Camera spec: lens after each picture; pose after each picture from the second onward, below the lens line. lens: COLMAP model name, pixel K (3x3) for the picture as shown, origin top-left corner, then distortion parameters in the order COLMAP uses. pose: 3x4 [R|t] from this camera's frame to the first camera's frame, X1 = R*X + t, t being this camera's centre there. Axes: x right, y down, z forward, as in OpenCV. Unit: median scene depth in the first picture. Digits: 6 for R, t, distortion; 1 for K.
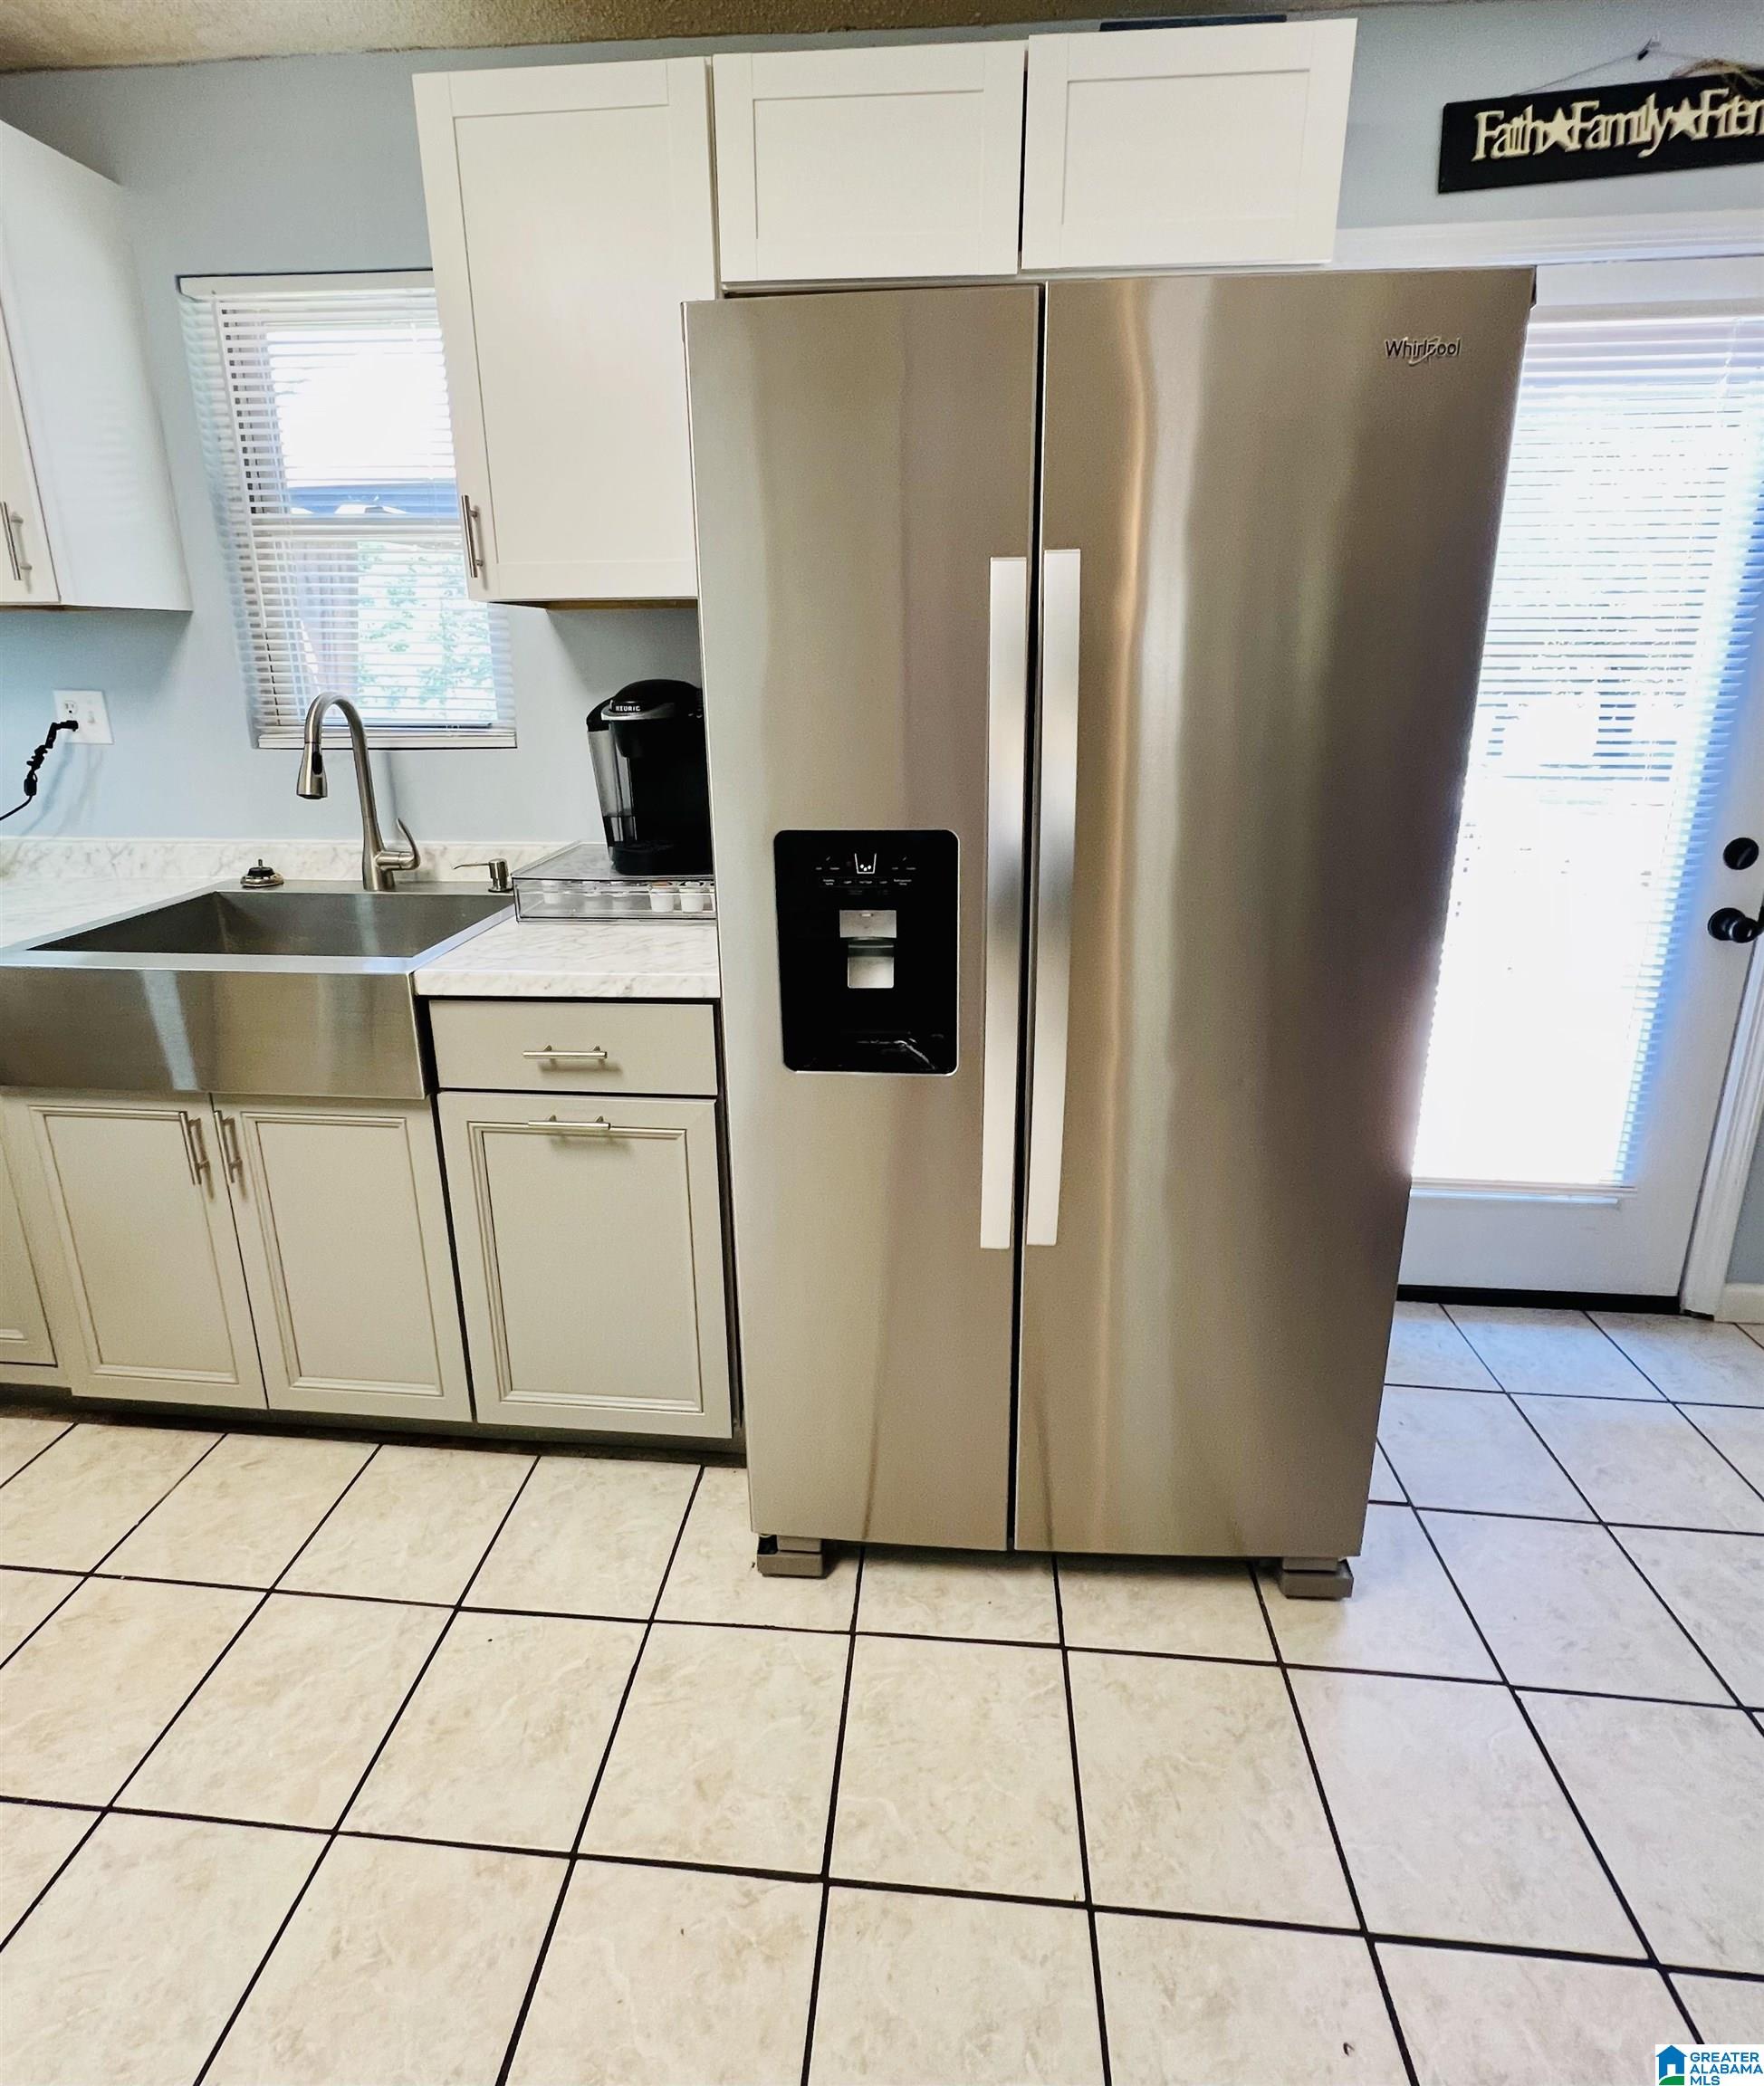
lens RADIAL K [[950.4, 0, 895.5], [0, 950.4, 905.6], [0, 0, 1]] dist [-0.002043, 0.000496]
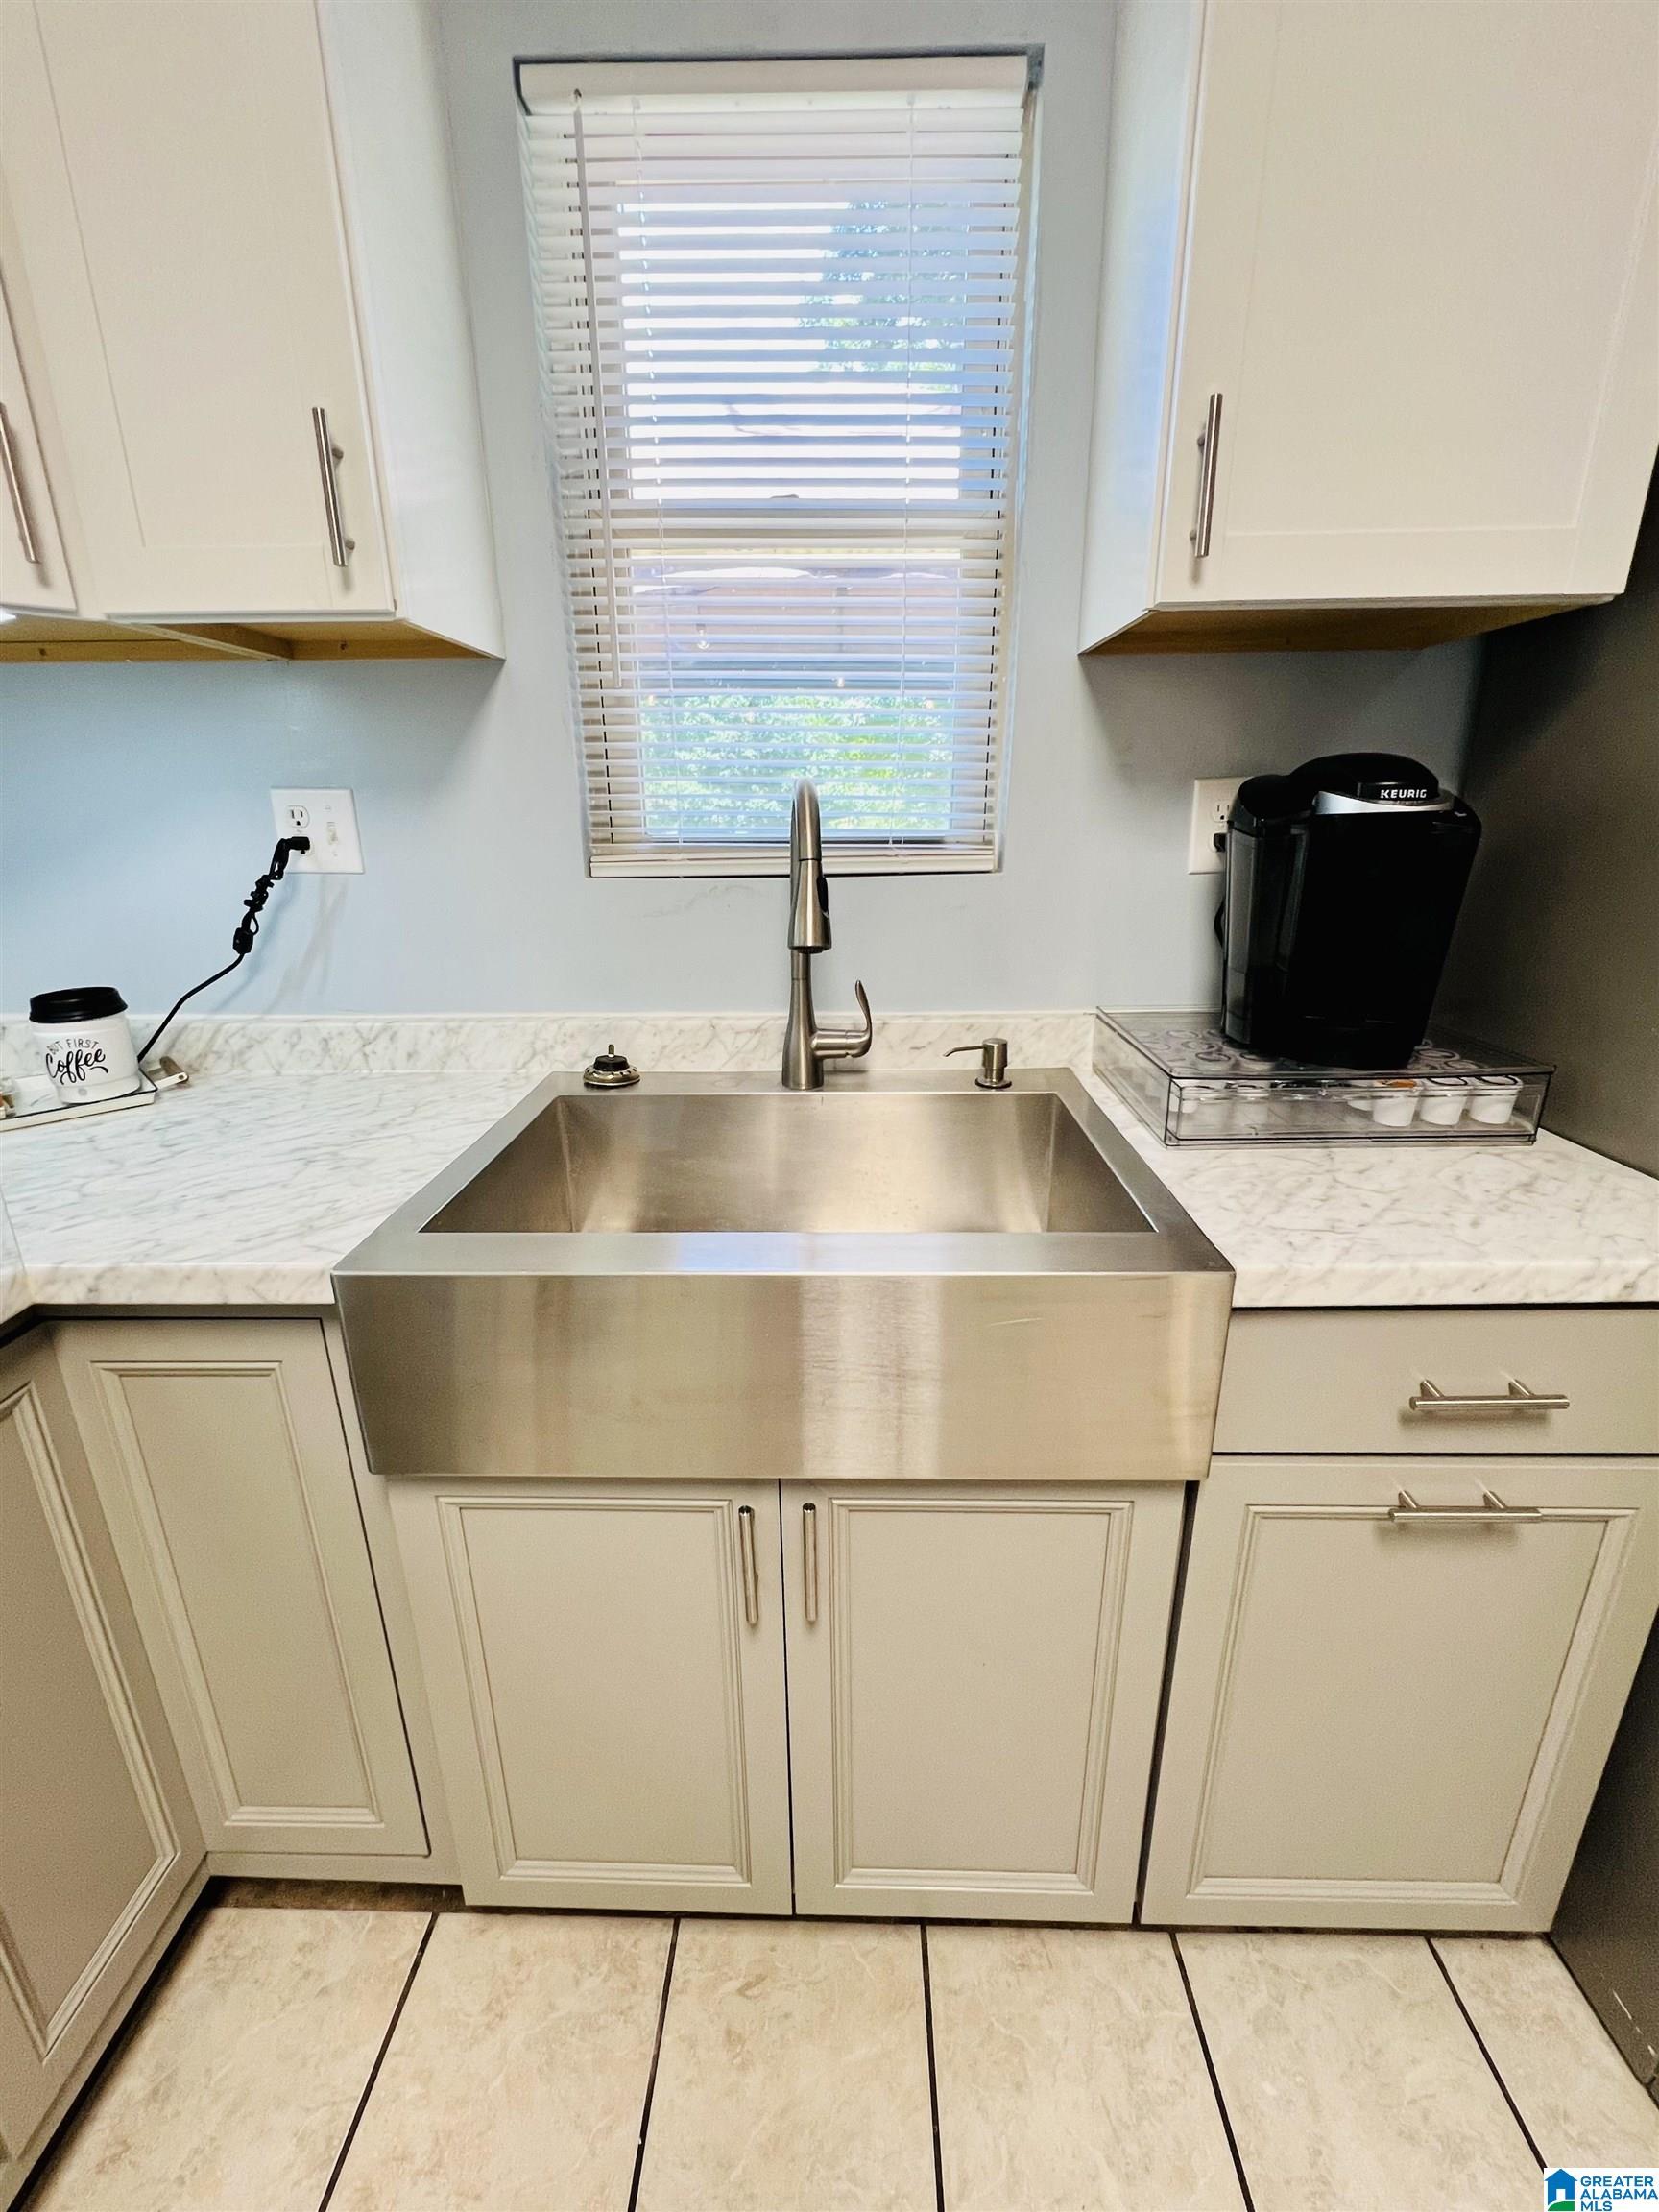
lens RADIAL K [[891.1, 0, 835.0], [0, 891.1, 1093.4], [0, 0, 1]] dist [0.001225, -0.000062]
pose [[0.998035, -0.024265, 0.057762, -0.547801], [0.020817, 0.998008, 0.059562, -0.048079], [-0.059092, -0.058243, 0.996552, 0.361226]]
